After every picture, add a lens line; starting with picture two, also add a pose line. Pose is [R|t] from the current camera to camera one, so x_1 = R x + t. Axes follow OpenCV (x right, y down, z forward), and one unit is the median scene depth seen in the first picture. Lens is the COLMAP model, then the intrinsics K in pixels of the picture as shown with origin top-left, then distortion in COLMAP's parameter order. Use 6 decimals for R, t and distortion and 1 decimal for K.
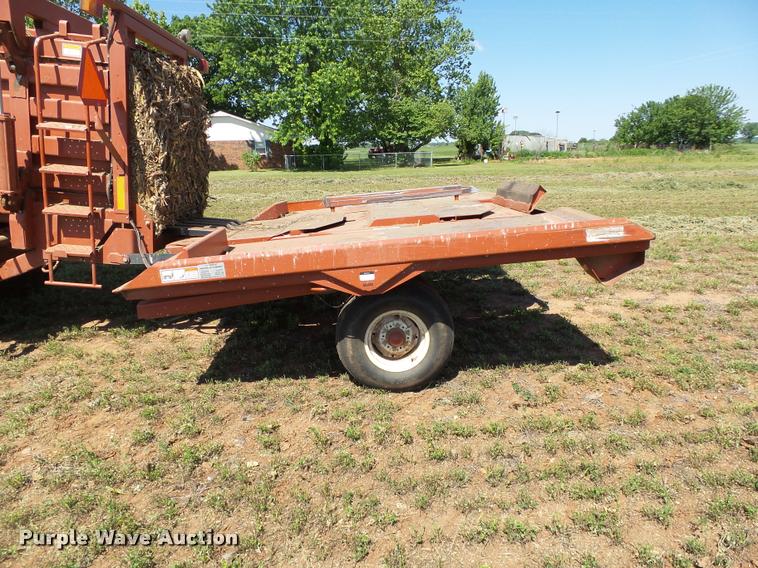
lens RADIAL K [[512.7, 0, 379.0], [0, 512.7, 284.0], [0, 0, 1]] dist [-0.019485, 0.004538]
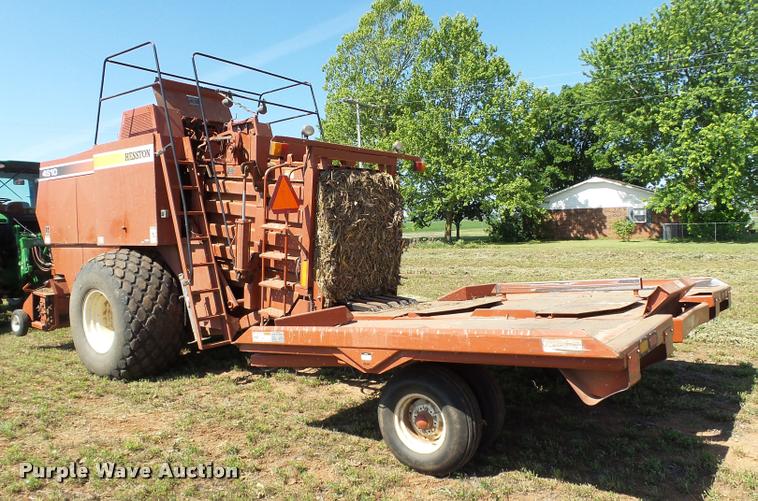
lens RADIAL K [[578.3, 0, 377.8], [0, 578.3, 263.2], [0, 0, 1]] dist [-0.036462, 0.003669]
pose [[0.767447, 0.034884, -0.640163, 0.613444], [-0.144504, 0.982236, -0.119711, -0.051423], [0.624615, 0.184377, 0.758855, -0.033319]]
